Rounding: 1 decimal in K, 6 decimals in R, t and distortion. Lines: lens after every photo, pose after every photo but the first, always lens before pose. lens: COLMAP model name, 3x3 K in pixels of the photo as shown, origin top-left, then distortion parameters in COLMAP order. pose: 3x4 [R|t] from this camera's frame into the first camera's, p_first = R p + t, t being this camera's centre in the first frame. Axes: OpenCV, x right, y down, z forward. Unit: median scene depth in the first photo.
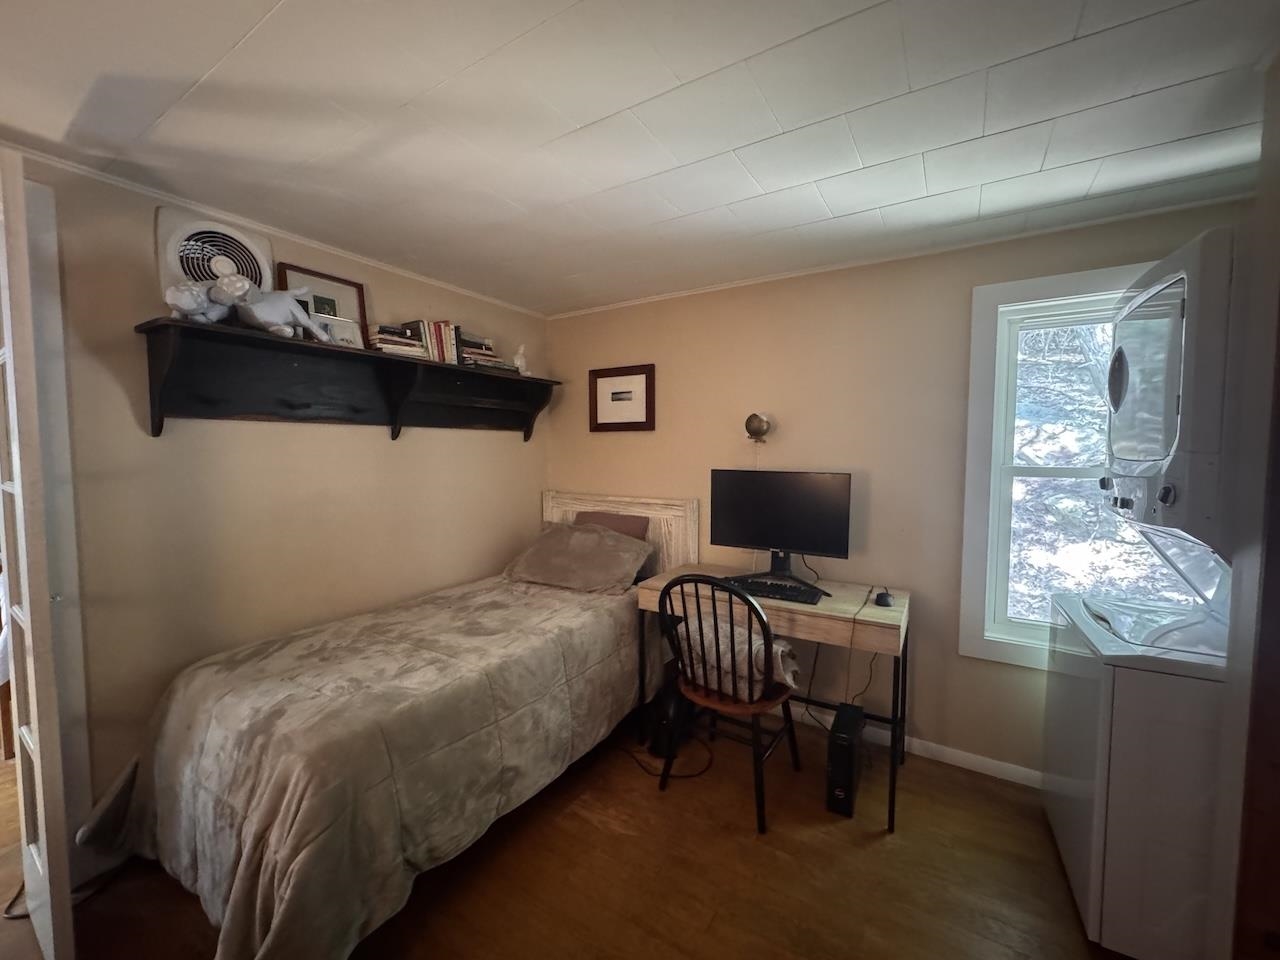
lens RADIAL K [[514.1, 0, 640.5], [0, 514.1, 477.9], [0, 0, 1]] dist [0.000095, 0.000136]
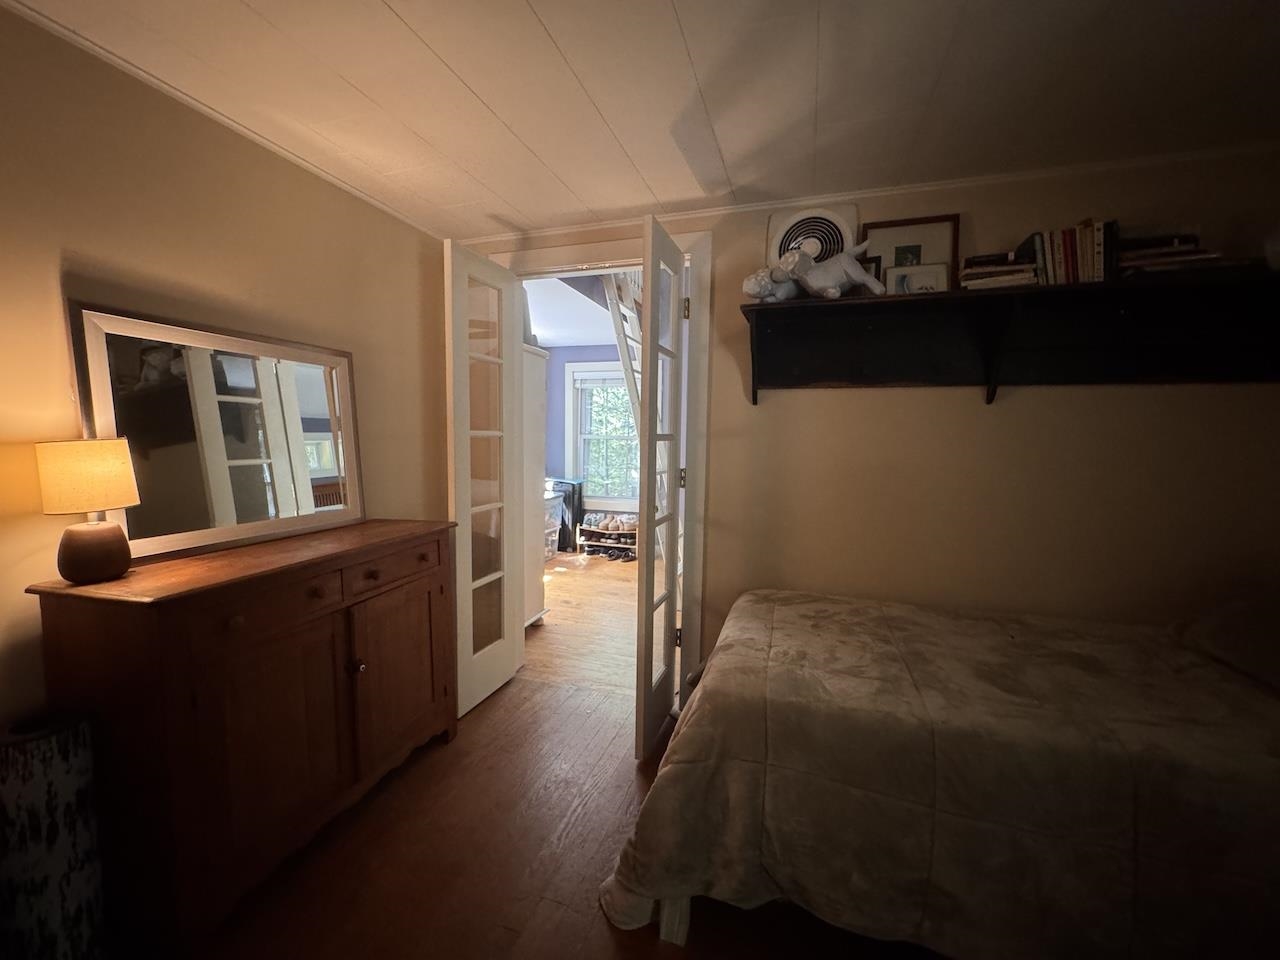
lens RADIAL K [[514.1, 0, 642.3], [0, 514.1, 480.8], [0, 0, 1]] dist [0.000095, 0.000136]
pose [[0.241853, 0.091124, -0.966025, 0.189491], [-0.069082, 0.994671, 0.076531, 0.022760], [0.967851, 0.048226, 0.246859, 0.365596]]
